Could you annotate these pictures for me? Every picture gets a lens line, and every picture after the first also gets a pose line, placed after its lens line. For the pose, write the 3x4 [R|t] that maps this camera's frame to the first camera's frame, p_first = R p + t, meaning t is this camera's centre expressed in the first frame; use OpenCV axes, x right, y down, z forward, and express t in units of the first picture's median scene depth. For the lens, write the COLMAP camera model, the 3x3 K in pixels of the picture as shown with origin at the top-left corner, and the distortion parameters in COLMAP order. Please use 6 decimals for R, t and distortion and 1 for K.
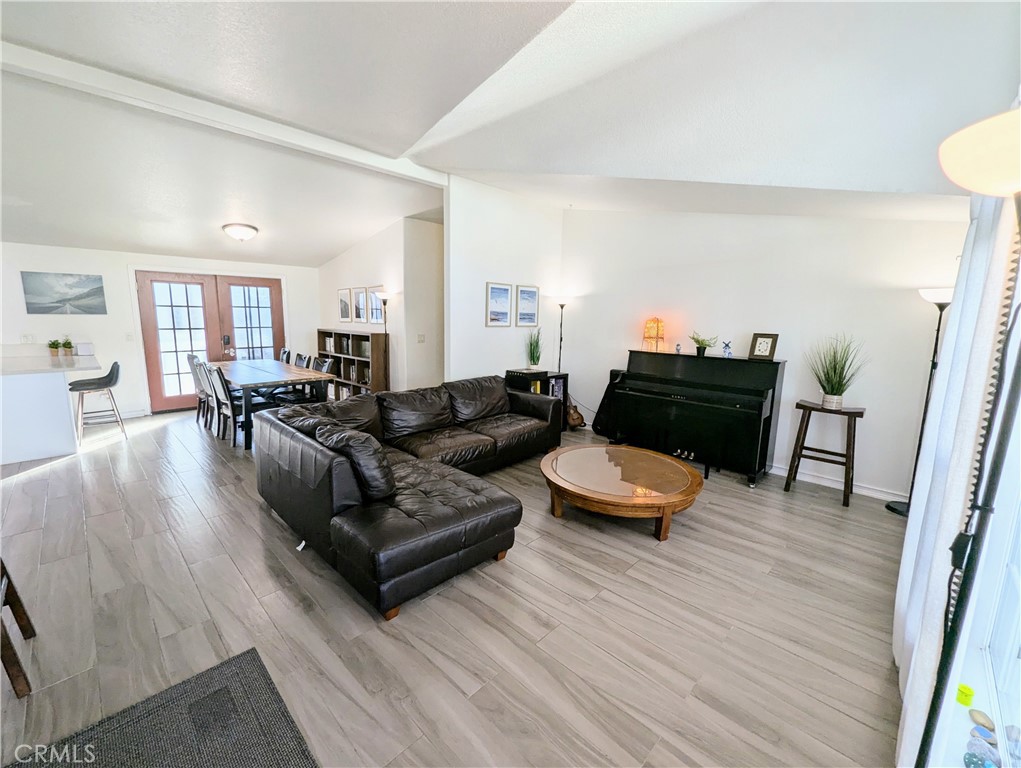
lens RADIAL K [[426.0, 0, 508.7], [0, 426.0, 381.6], [0, 0, 1]] dist [-0.005095, 0.004122]
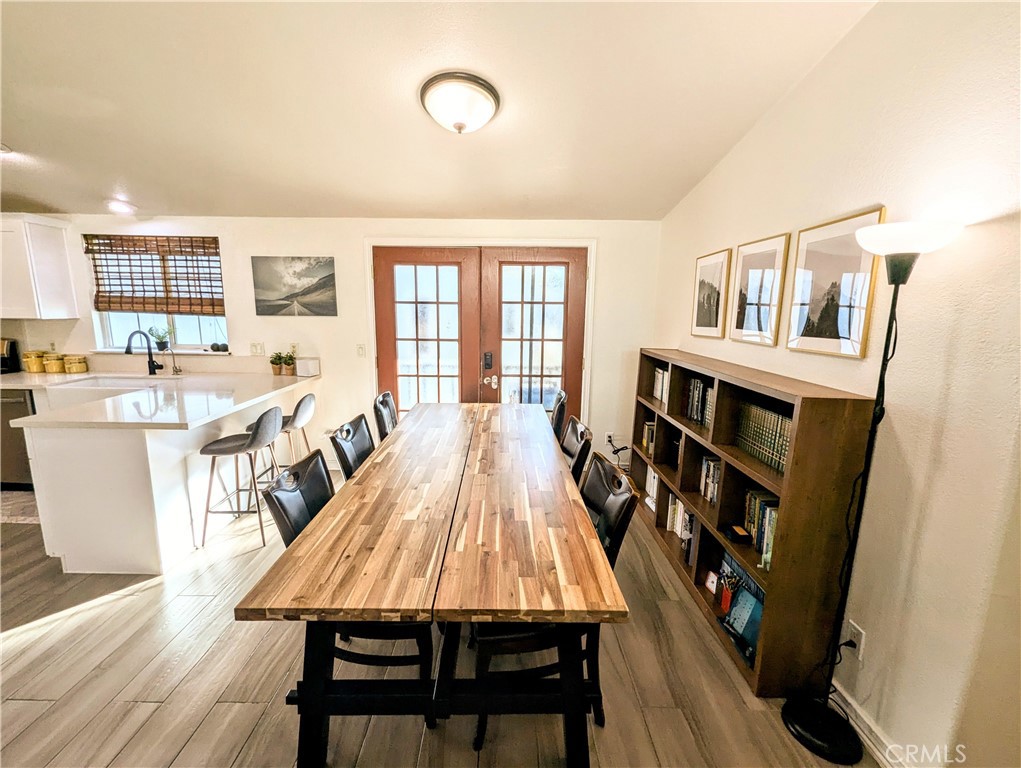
lens RADIAL K [[426.0, 0, 508.7], [0, 426.0, 381.6], [0, 0, 1]] dist [-0.005095, 0.004122]
pose [[0.703211, 0.115254, -0.701577, -0.262500], [-0.111493, 0.992441, 0.051285, -0.113169], [0.702185, 0.042157, 0.710746, 0.676290]]
